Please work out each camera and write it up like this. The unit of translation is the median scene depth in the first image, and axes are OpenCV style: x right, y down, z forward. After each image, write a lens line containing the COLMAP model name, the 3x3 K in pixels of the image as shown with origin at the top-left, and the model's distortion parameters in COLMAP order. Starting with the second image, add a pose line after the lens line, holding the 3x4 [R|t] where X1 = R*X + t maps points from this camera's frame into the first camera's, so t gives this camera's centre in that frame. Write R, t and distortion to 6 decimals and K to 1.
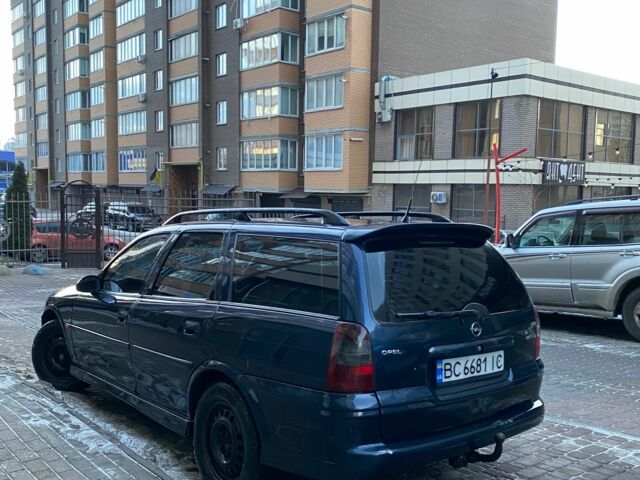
lens RADIAL K [[687.2, 0, 320.0], [0, 687.2, 240.0], [0, 0, 1]] dist [-0.005768, -0.050188]
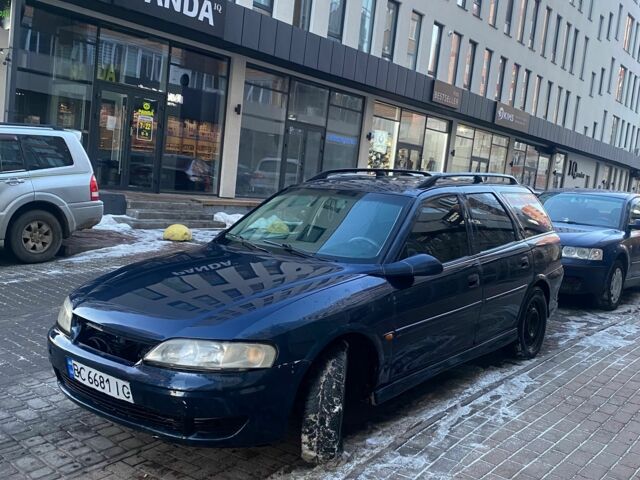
lens RADIAL K [[687.2, 0, 320.0], [0, 687.2, 240.0], [0, 0, 1]] dist [-0.005768, -0.050188]
pose [[-0.263071, -0.129980, 0.955981, -1.163550], [-0.037963, 0.991510, 0.124364, -0.066203], [-0.964029, -0.003575, -0.265772, 1.447628]]
